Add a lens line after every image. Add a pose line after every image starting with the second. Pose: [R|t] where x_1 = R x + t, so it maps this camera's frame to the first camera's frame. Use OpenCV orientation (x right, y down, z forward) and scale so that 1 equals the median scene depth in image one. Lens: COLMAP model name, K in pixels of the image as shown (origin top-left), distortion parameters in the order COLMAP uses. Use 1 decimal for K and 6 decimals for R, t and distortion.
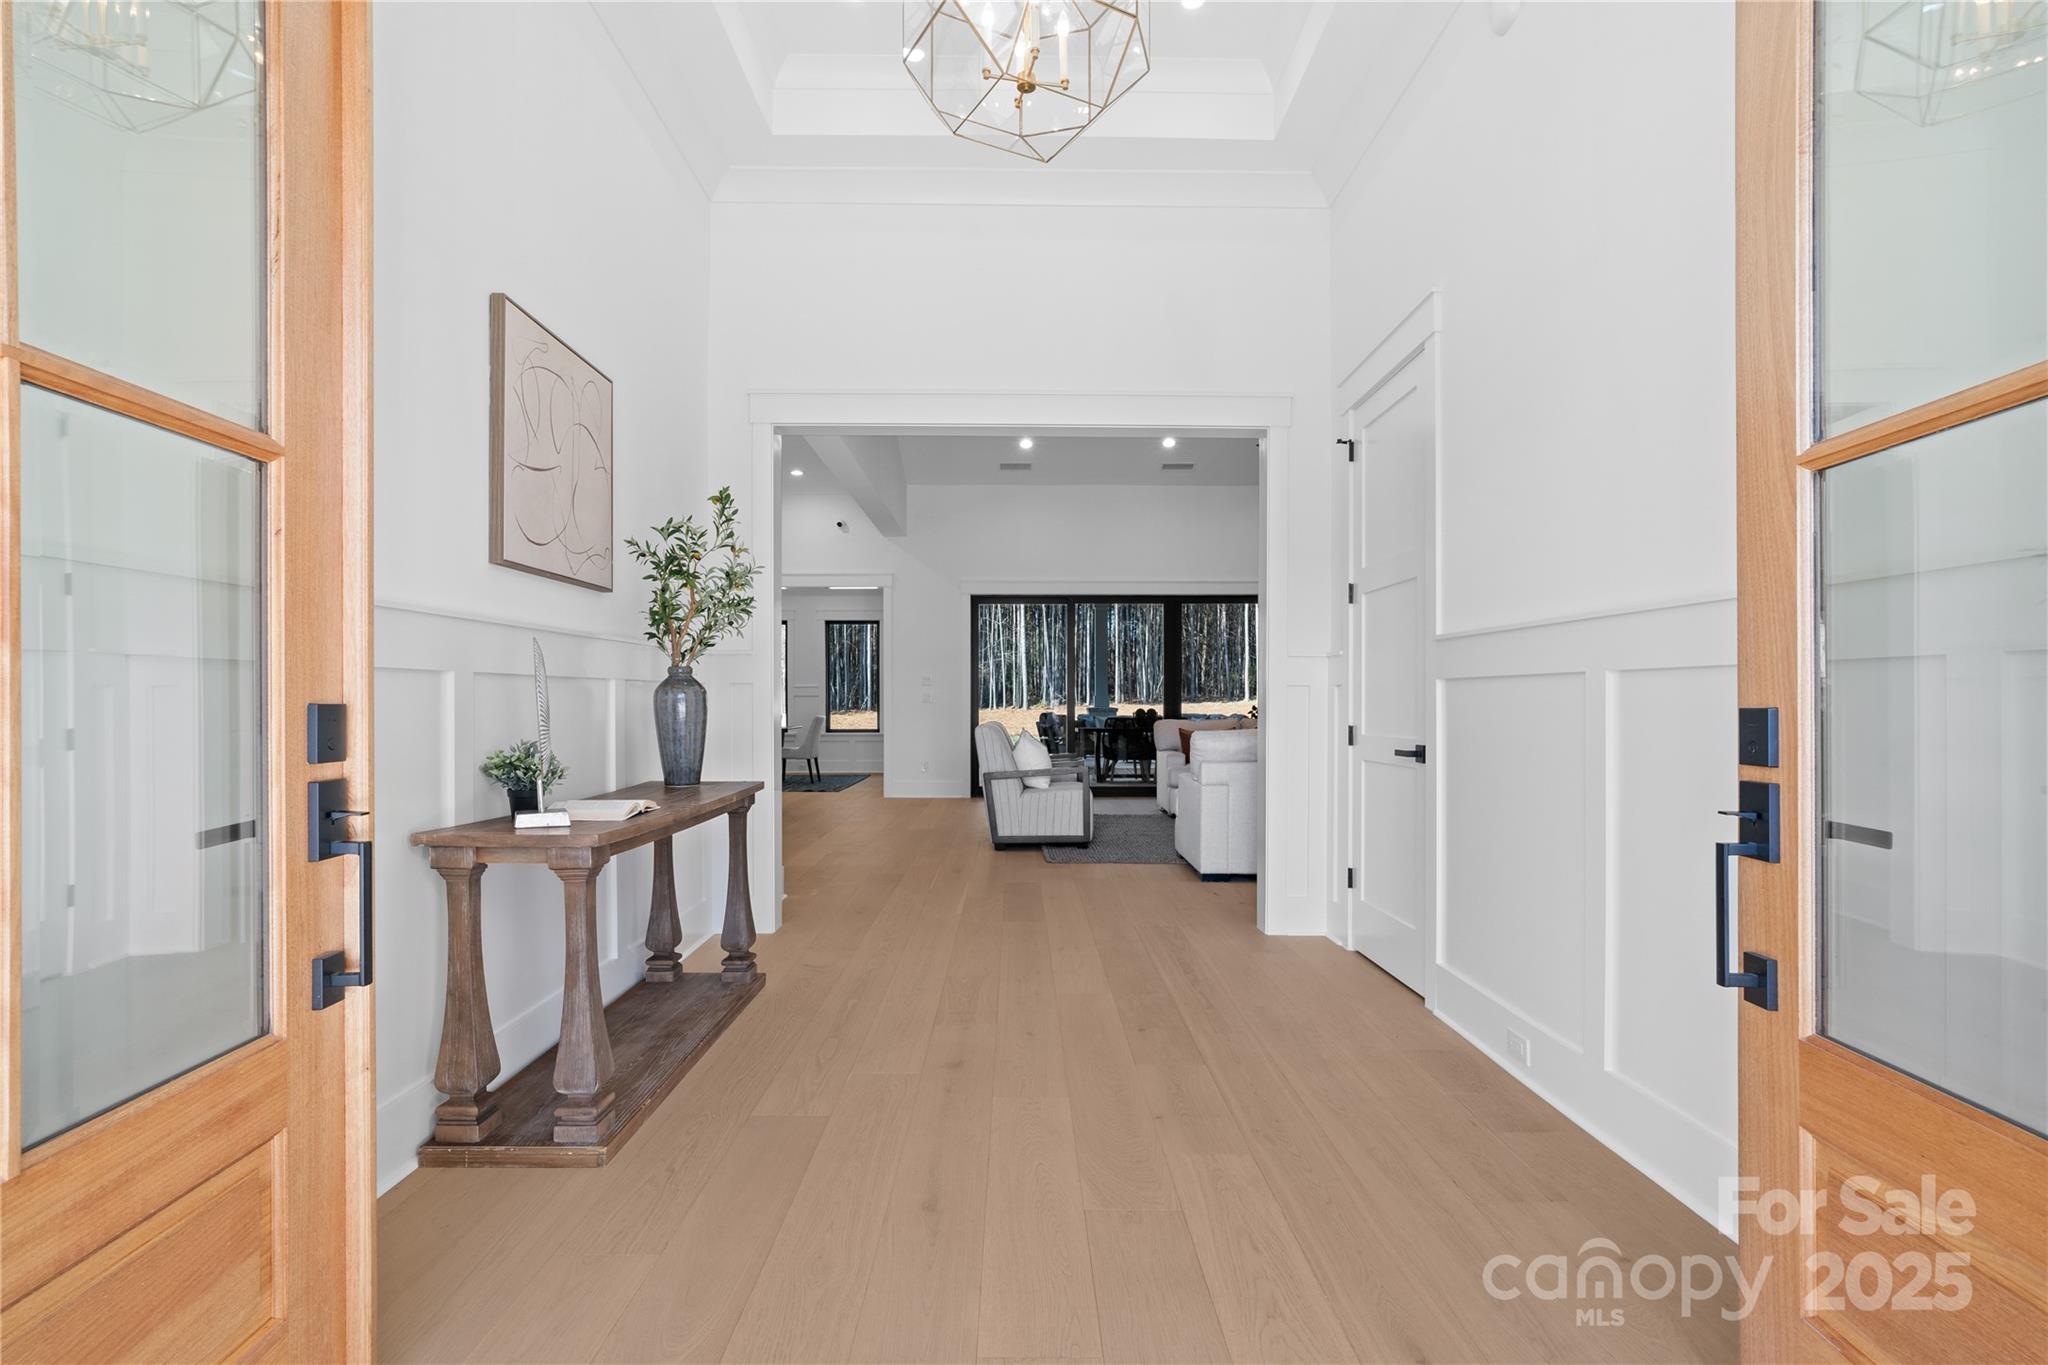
lens RADIAL K [[956.0, 0, 1022.0], [0, 956.0, 688.0], [0, 0, 1]] dist [-0.030608, 0.000811]
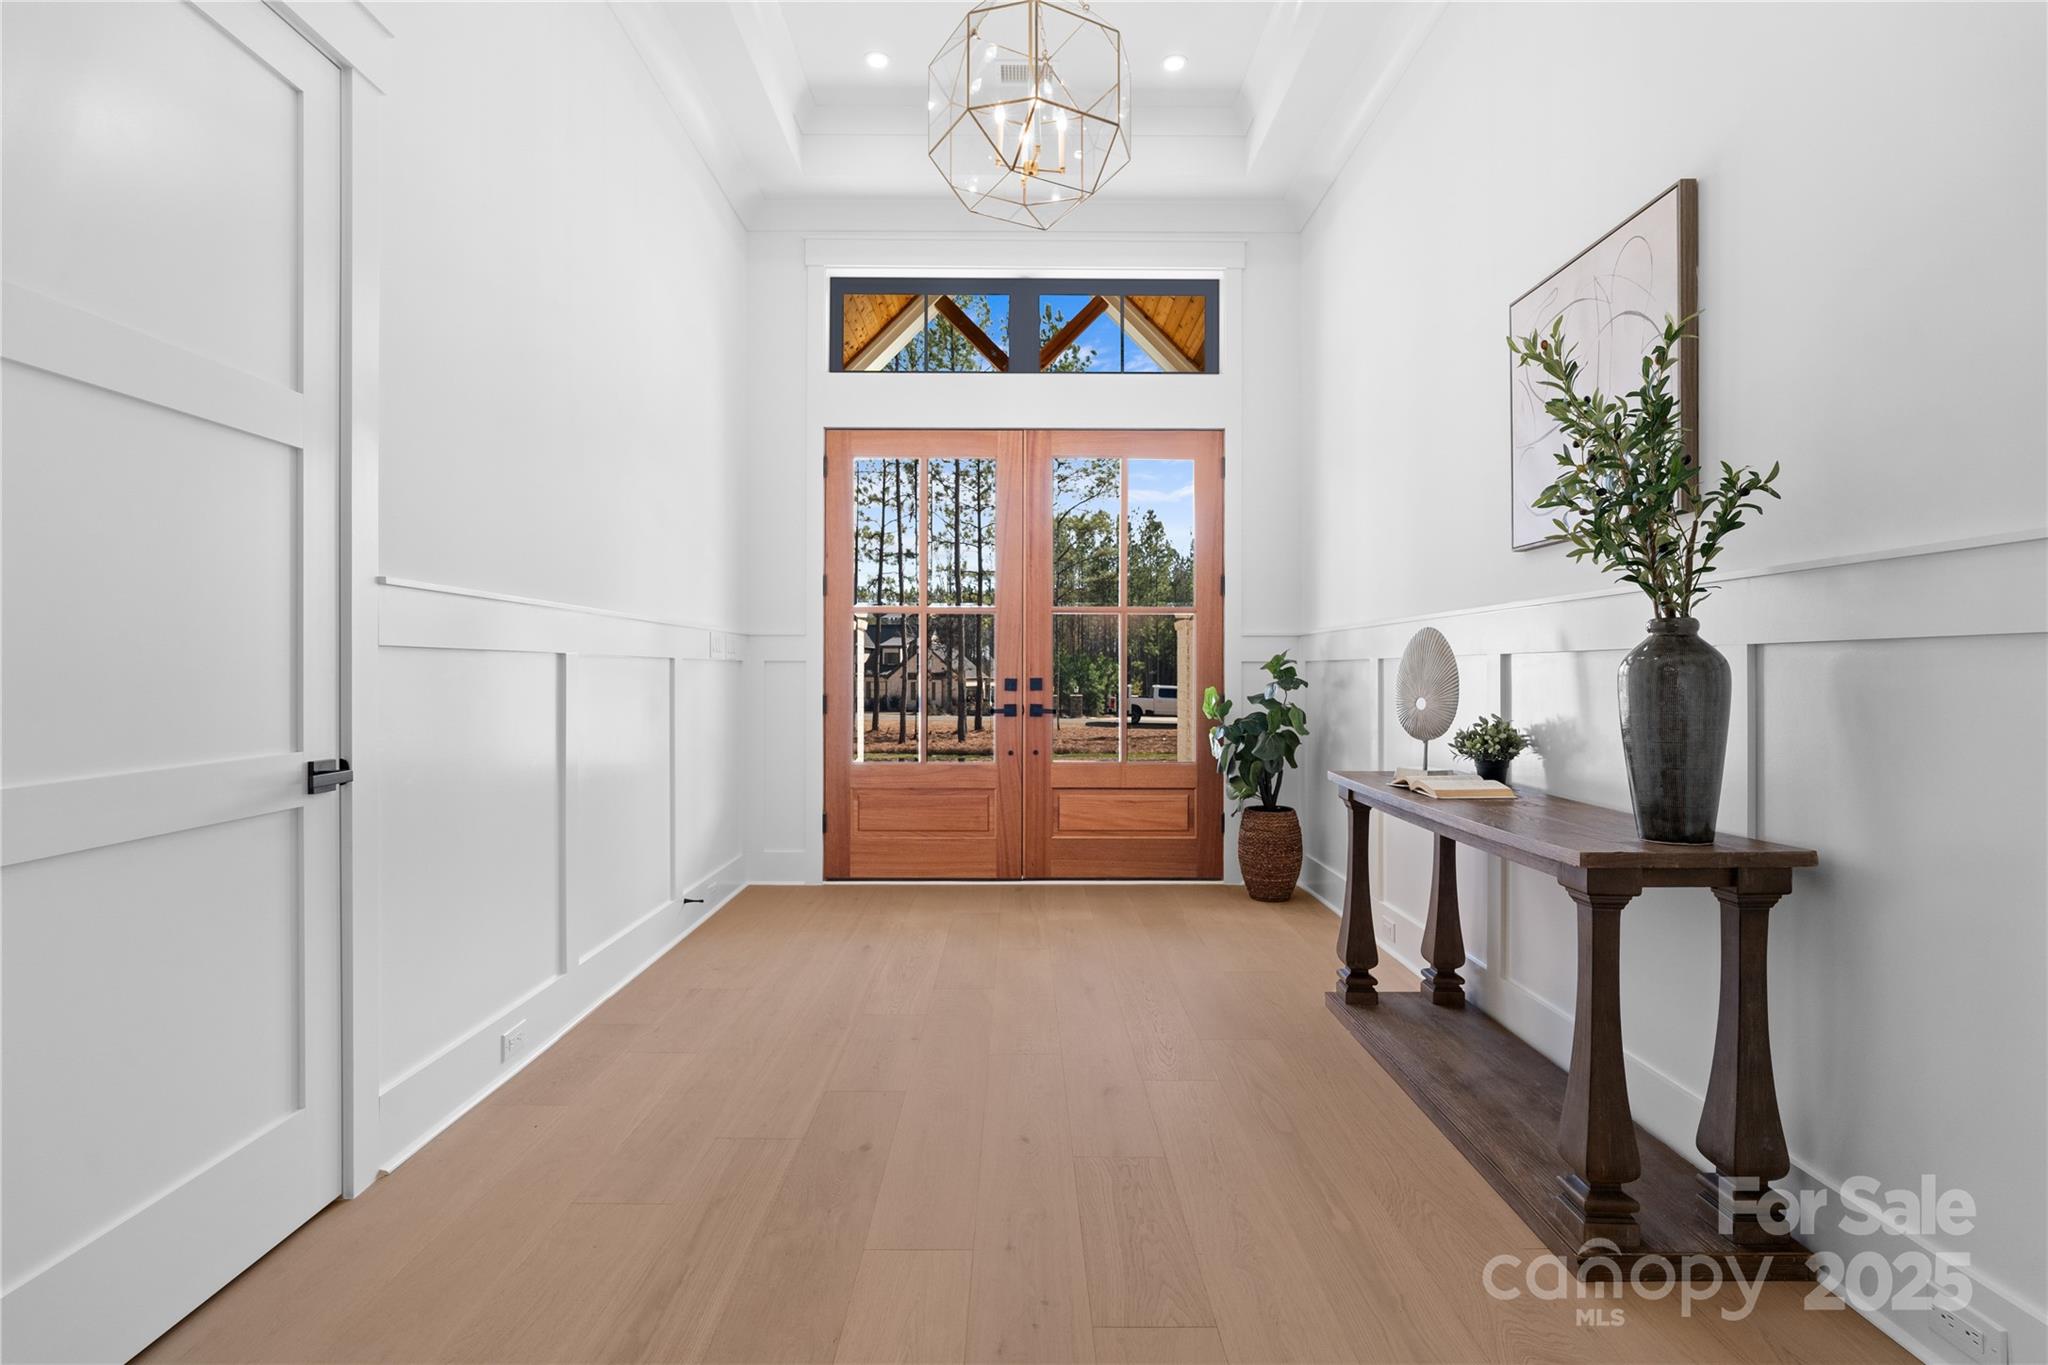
lens RADIAL K [[956.0, 0, 1024.8], [0, 956.0, 678.6], [0, 0, 1]] dist [-0.030608, 0.000811]
pose [[-0.999999, 0.001489, -0.000311, 0.007146], [0.001489, 0.999999, 0.000164, 0.011365], [0.000311, 0.000163, -1.000000, 1.632649]]
